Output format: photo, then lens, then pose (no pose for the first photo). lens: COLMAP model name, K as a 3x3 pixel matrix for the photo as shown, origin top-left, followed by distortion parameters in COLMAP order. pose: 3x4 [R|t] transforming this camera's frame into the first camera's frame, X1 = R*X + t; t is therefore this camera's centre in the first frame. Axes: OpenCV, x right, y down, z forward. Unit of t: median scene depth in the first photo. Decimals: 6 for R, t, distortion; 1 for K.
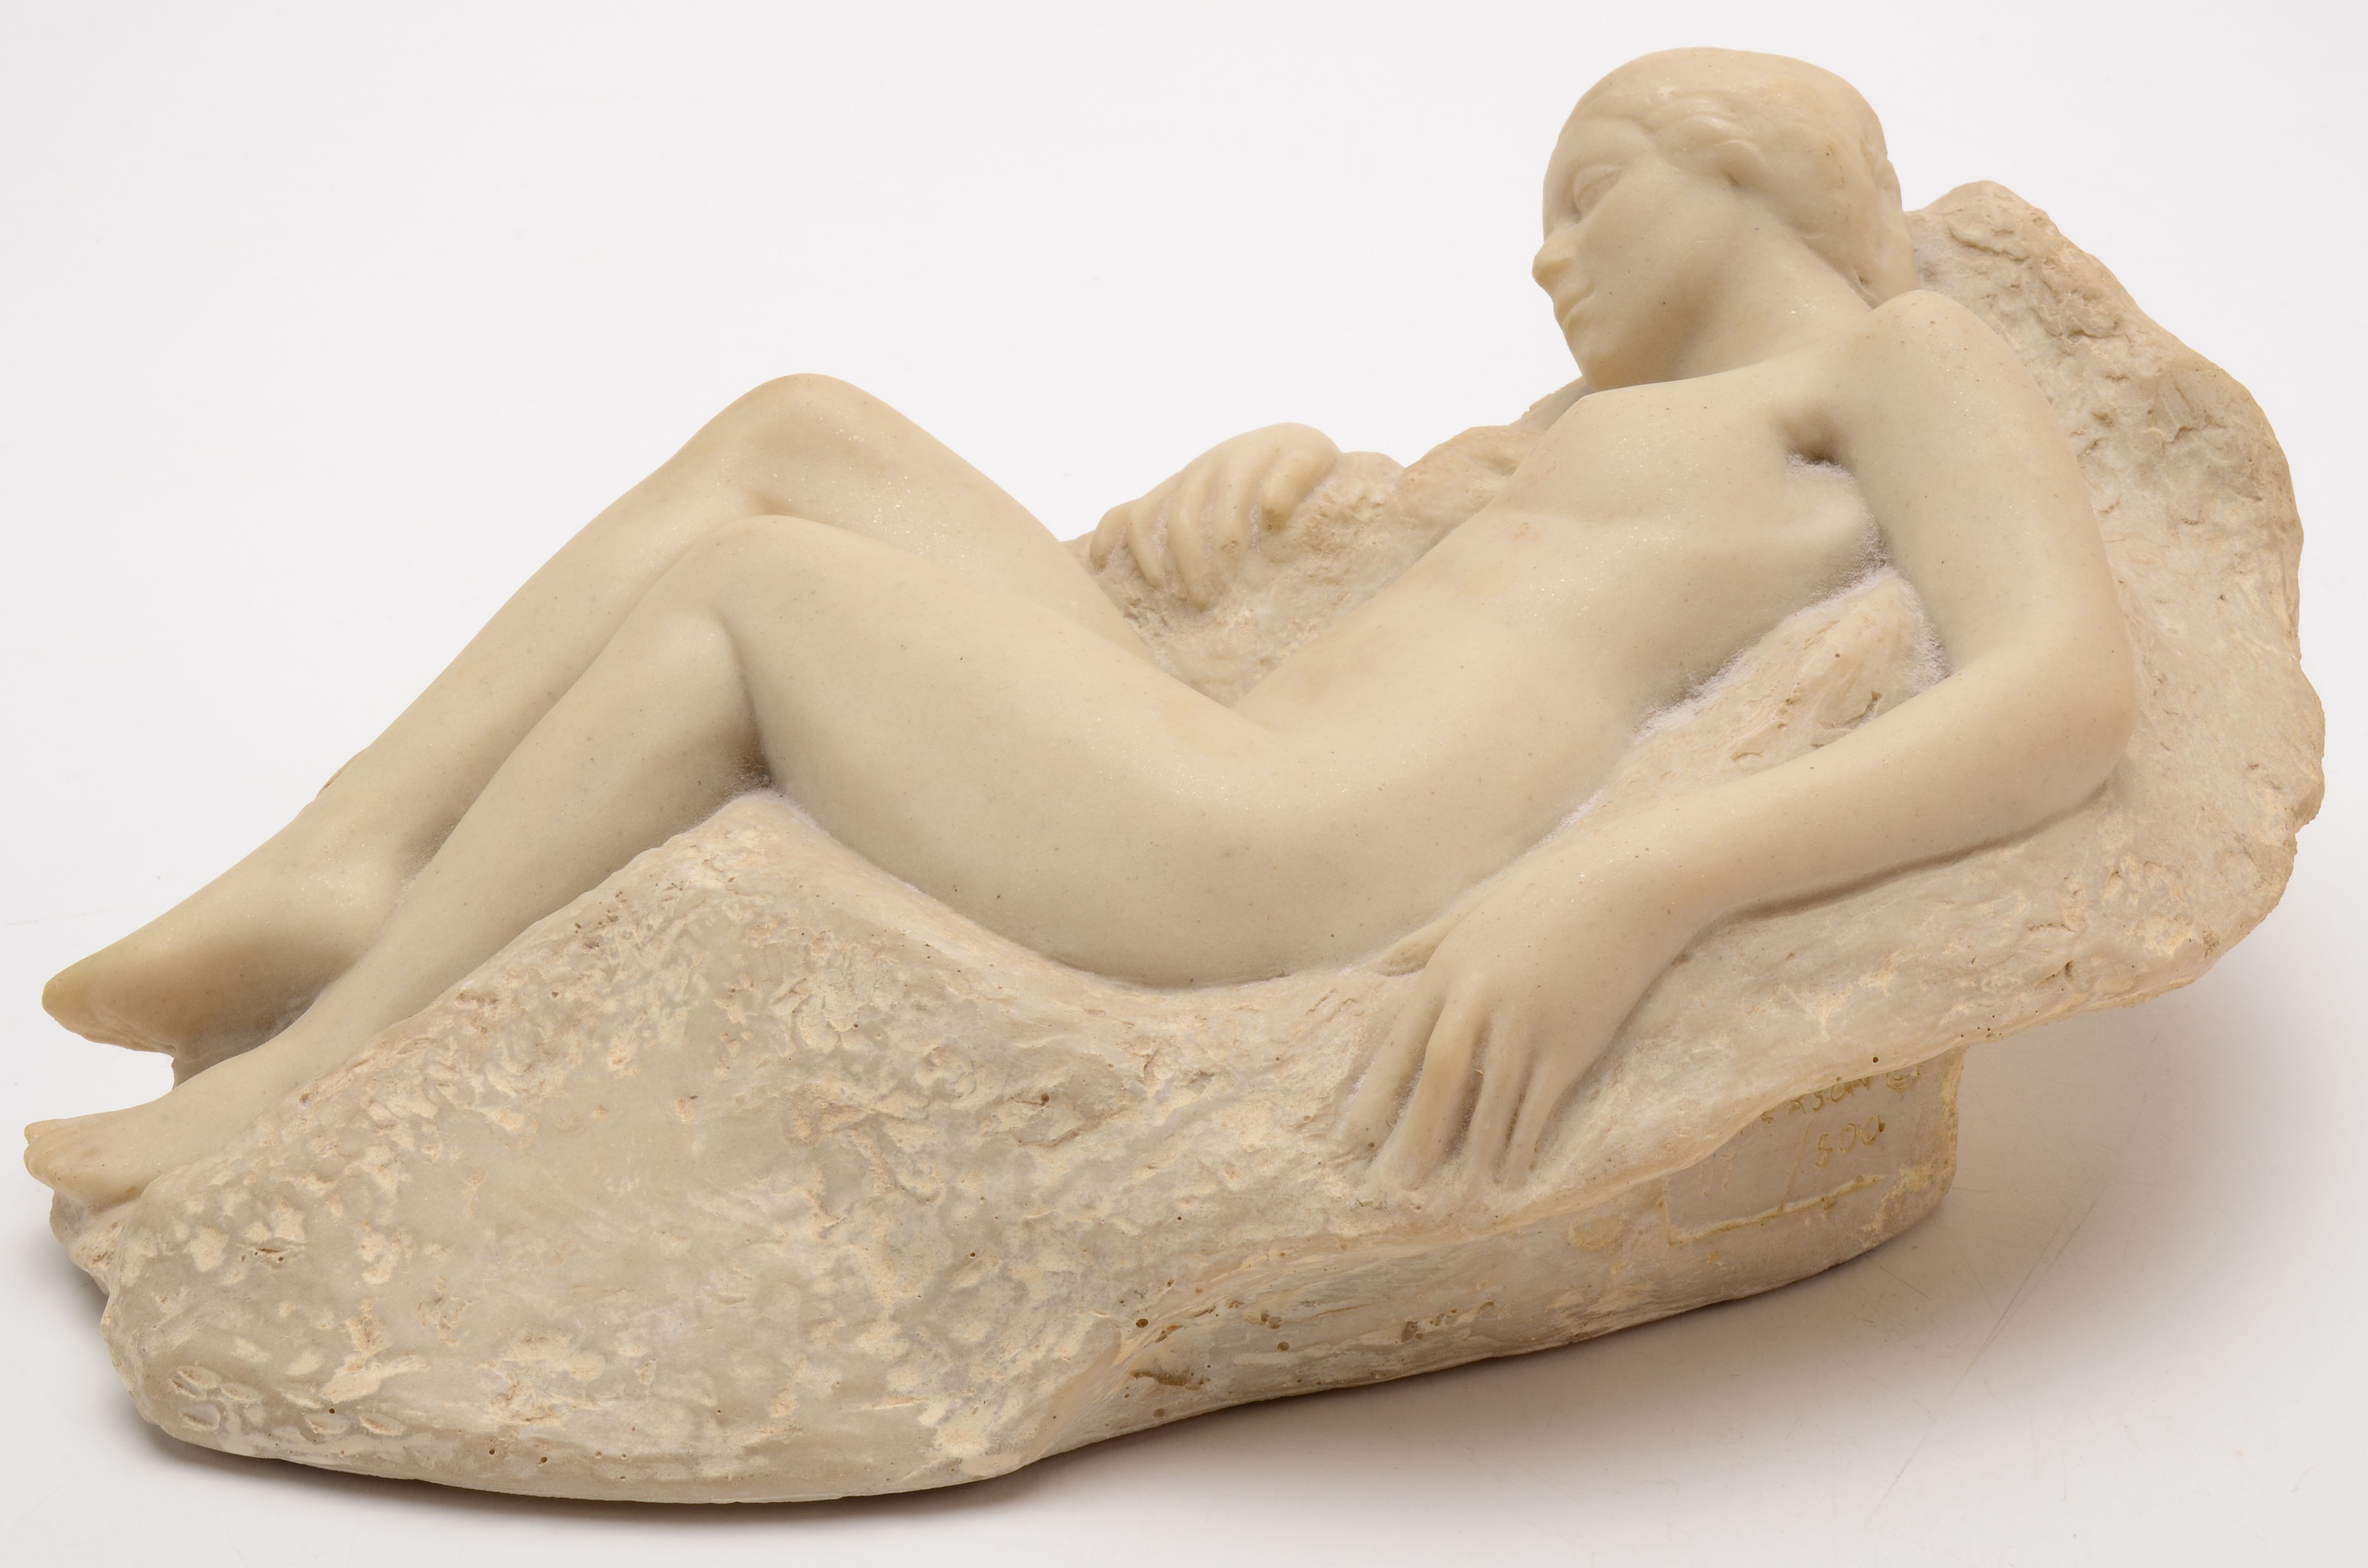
lens RADIAL K [[3250.3, 0, 1184.0], [0, 3250.3, 784.0], [0, 0, 1]] dist [-0.014461, -0.118820]
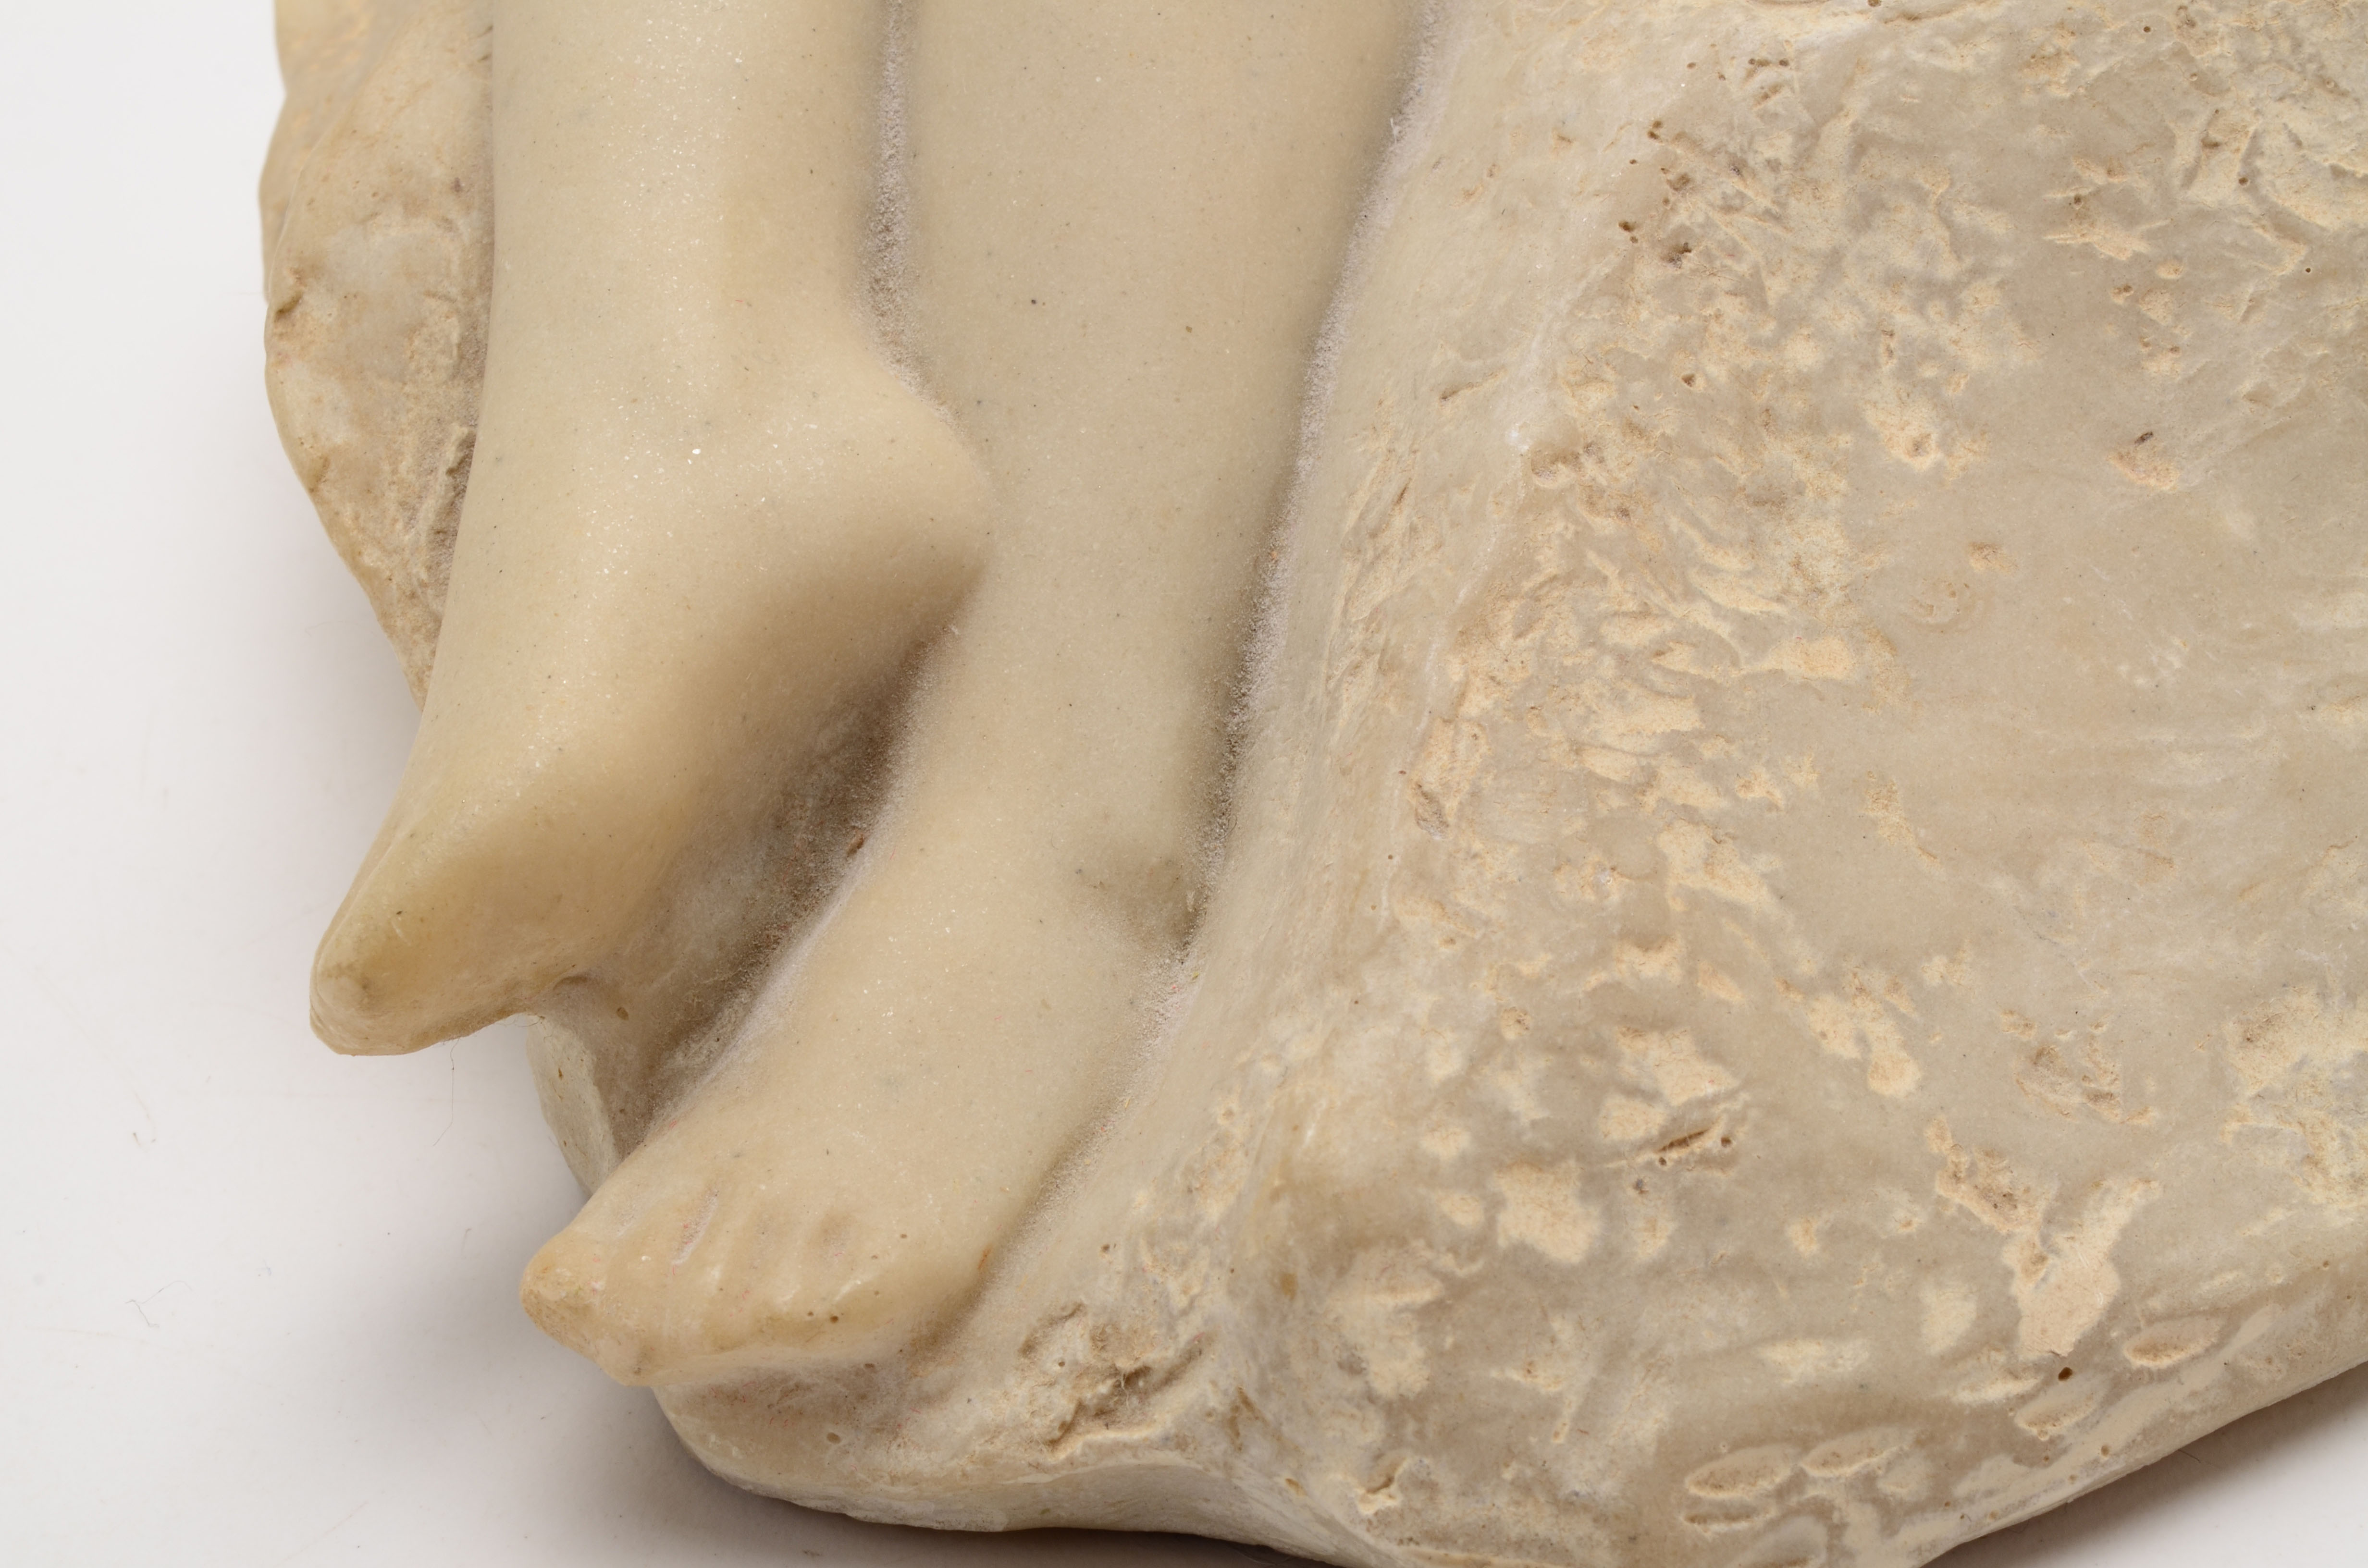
lens RADIAL K [[4972.7, 0, 1184.0], [0, 4972.7, 784.0], [0, 0, 1]] dist [0.037101, 0.132221]
pose [[0.733995, -0.402297, 0.547182, -0.648967], [0.324080, 0.915506, 0.238372, -0.068404], [-0.596845, 0.002367, 0.802353, 0.522525]]
